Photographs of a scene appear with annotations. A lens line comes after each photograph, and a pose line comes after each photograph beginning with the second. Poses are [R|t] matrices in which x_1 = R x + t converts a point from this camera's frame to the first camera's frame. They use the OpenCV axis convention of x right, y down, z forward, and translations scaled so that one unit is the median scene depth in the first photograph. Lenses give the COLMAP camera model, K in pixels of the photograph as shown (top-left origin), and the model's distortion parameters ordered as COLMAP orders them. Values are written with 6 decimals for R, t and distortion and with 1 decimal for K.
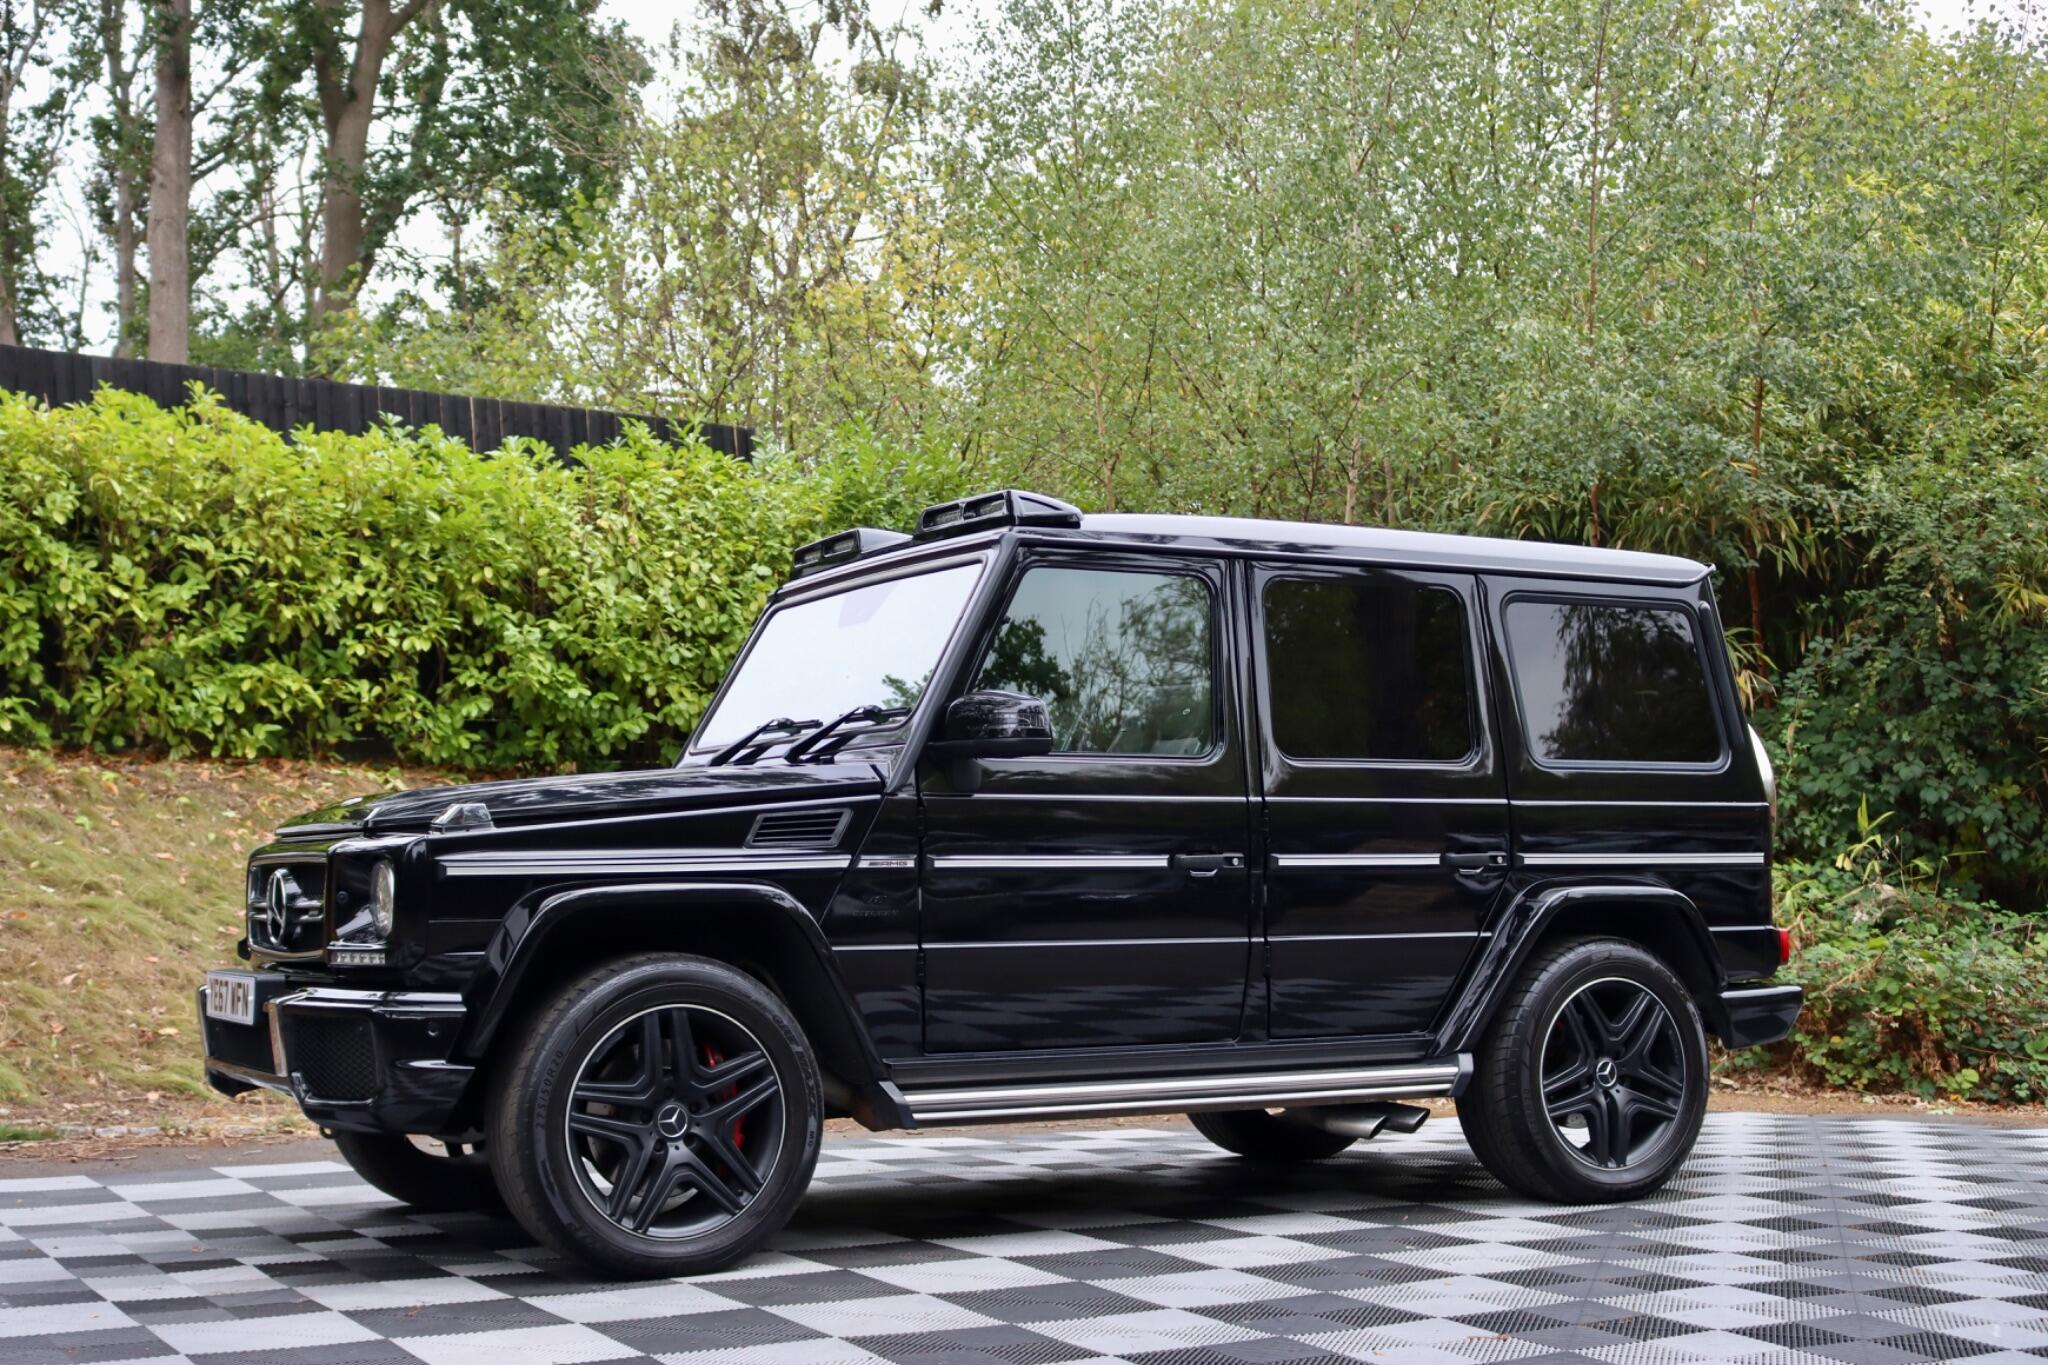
lens RADIAL K [[2594.8, 0, 1016.2], [0, 2594.8, 688.6], [0, 0, 1]] dist [-0.094875, 0.116500]
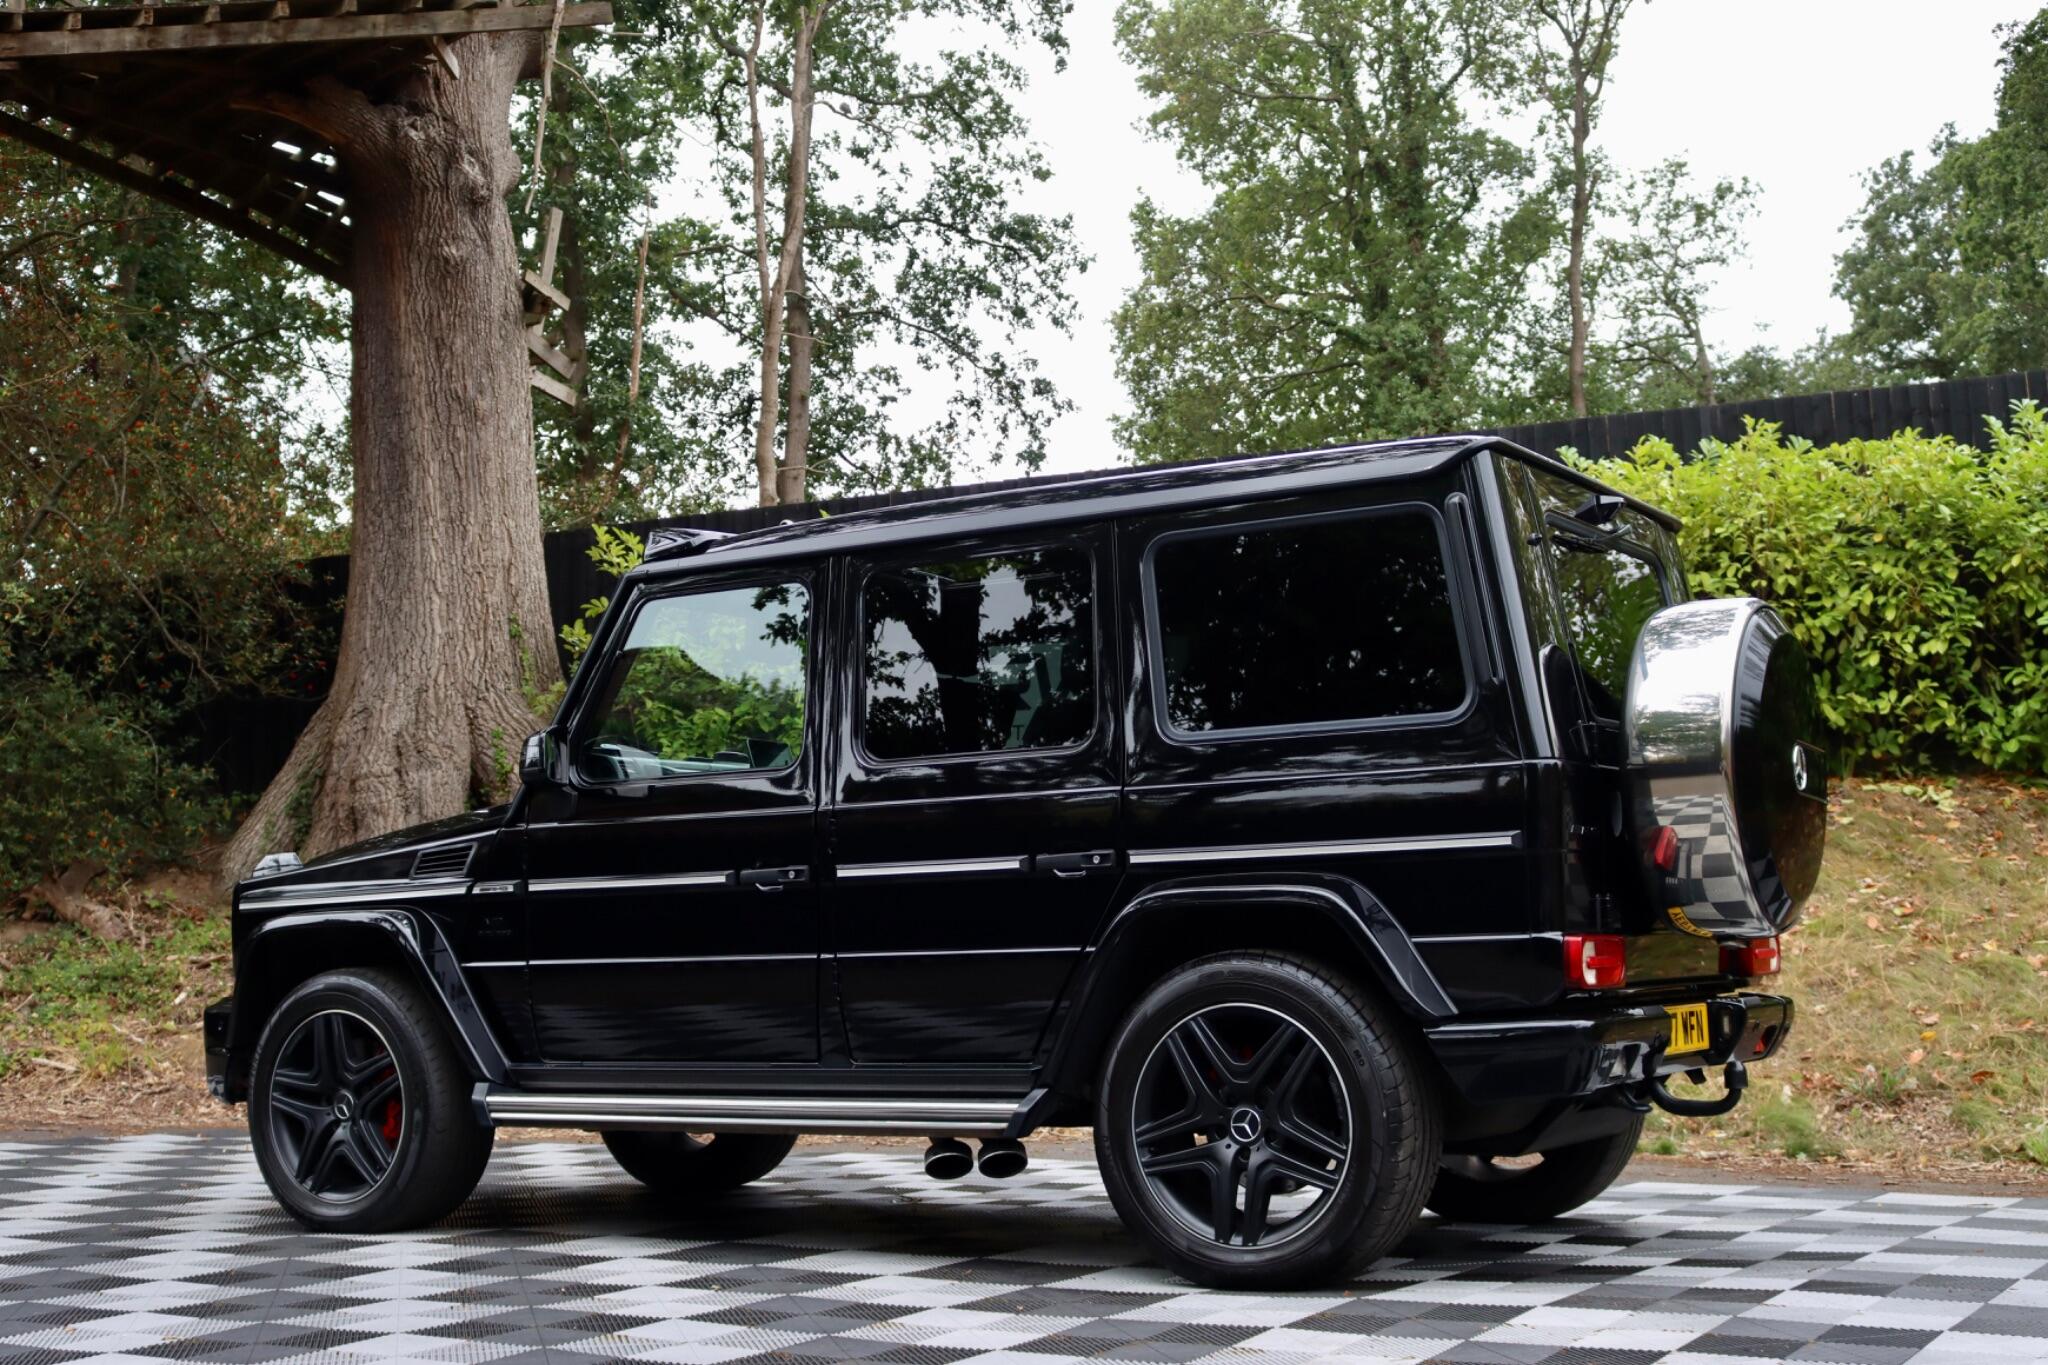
lens RADIAL K [[2518.4, 0, 1015.9], [0, 2518.4, 686.3], [0, 0, 1]] dist [-0.078110, 0.055644]
pose [[0.491495, -0.098623, -0.865278, 0.396072], [0.085870, 0.994214, -0.064544, 0.027278], [0.866636, -0.042578, 0.497120, 0.258217]]
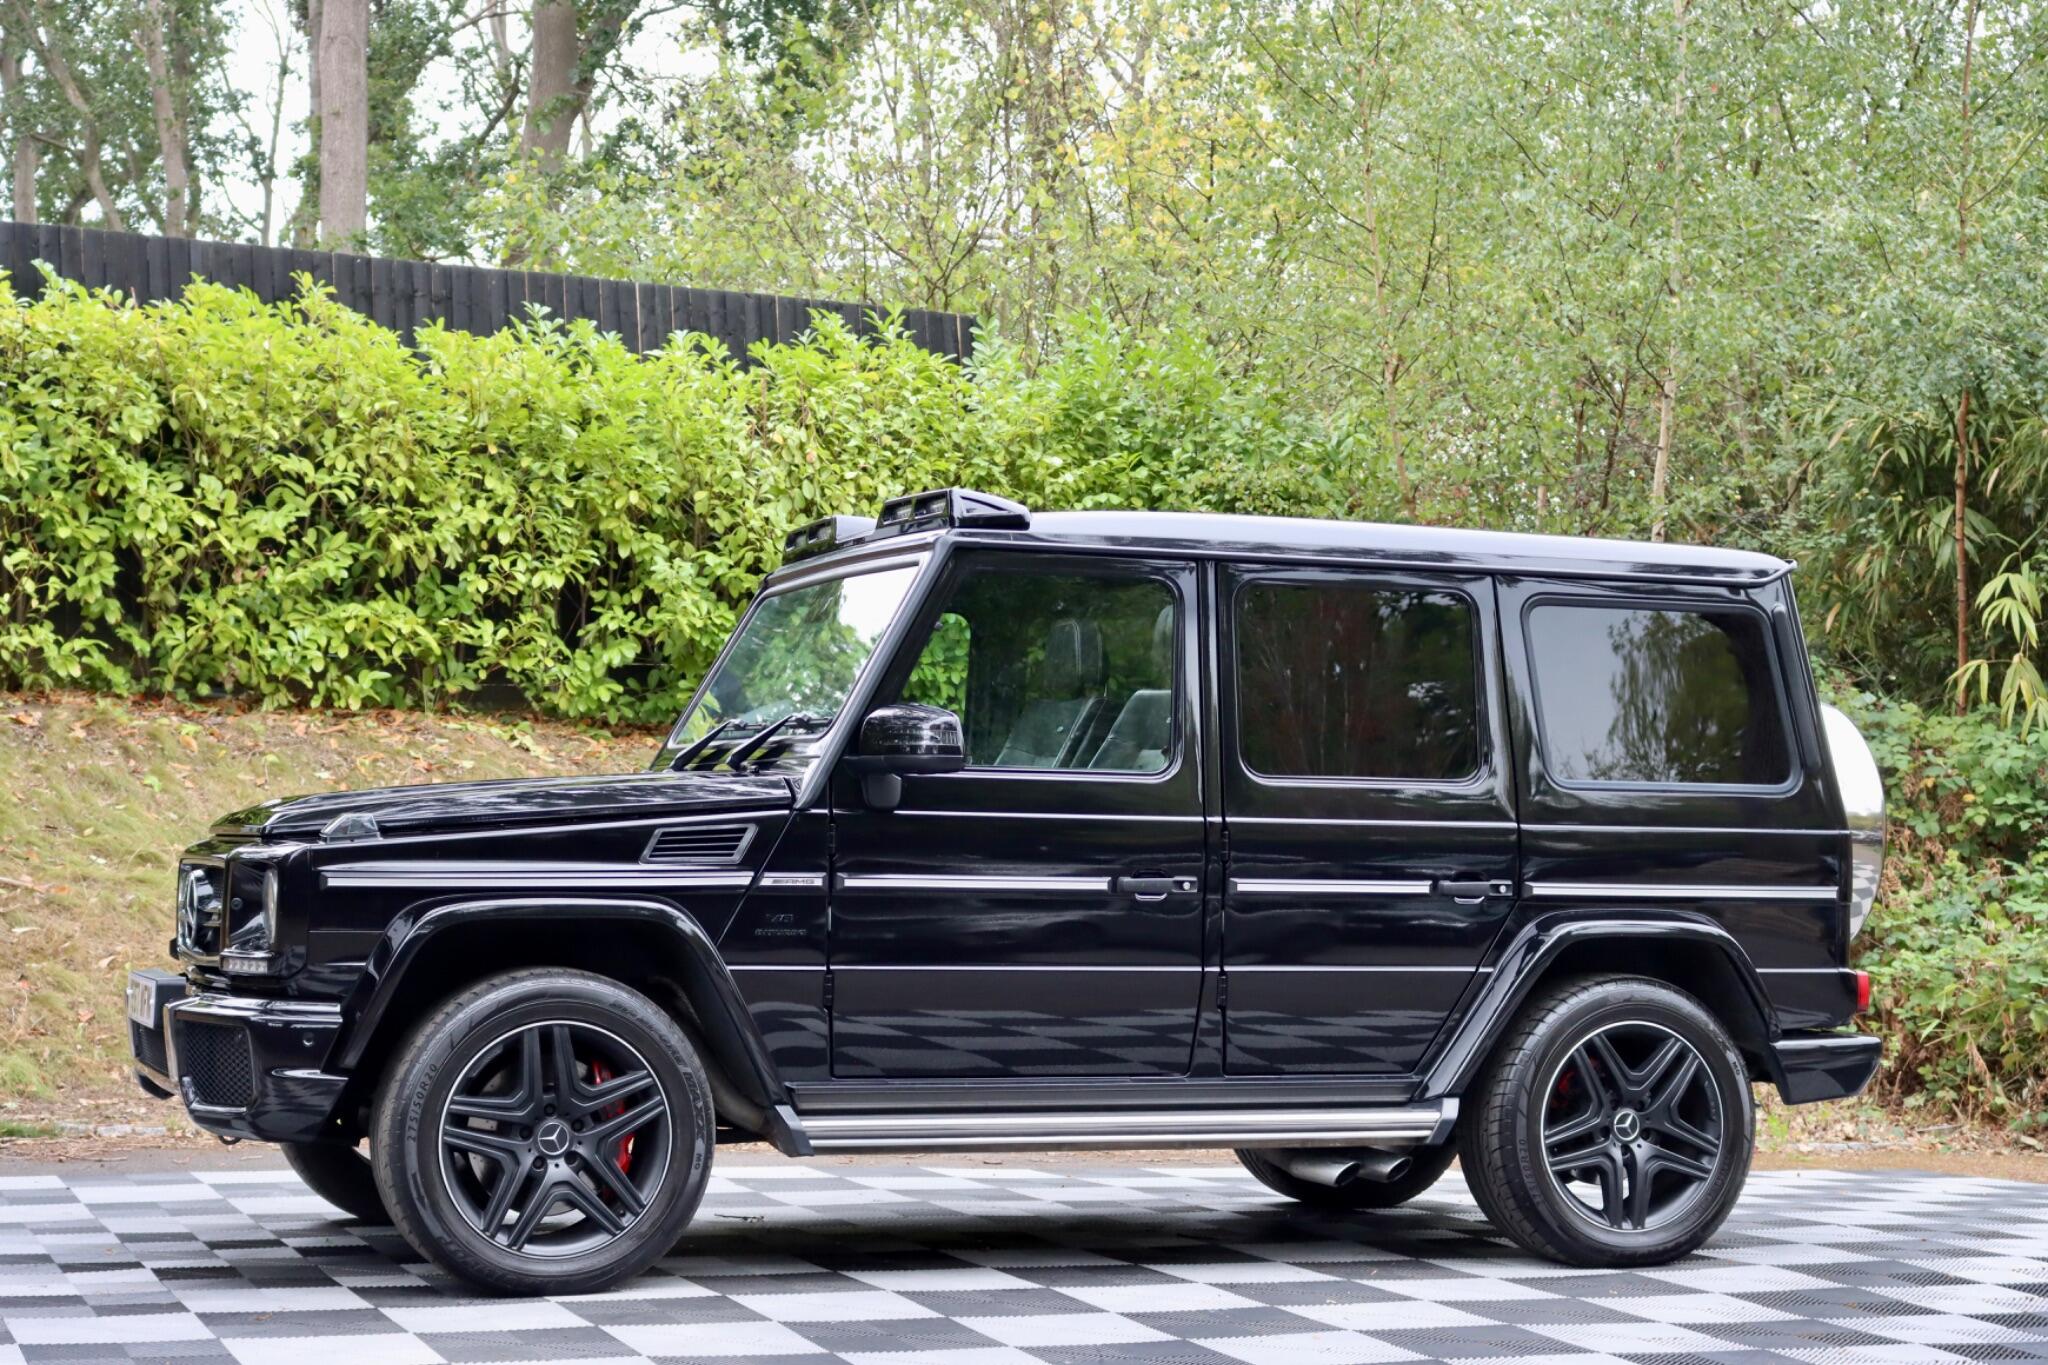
lens RADIAL K [[3348.0, 0, 1024.7], [0, 3348.0, 692.7], [0, 0, 1]] dist [-0.041150, 0.096691]
pose [[0.990361, 0.019034, -0.137196, 0.080955], [-0.014904, 0.999406, 0.031062, -0.016956], [0.137706, -0.028718, 0.990057, -0.088230]]
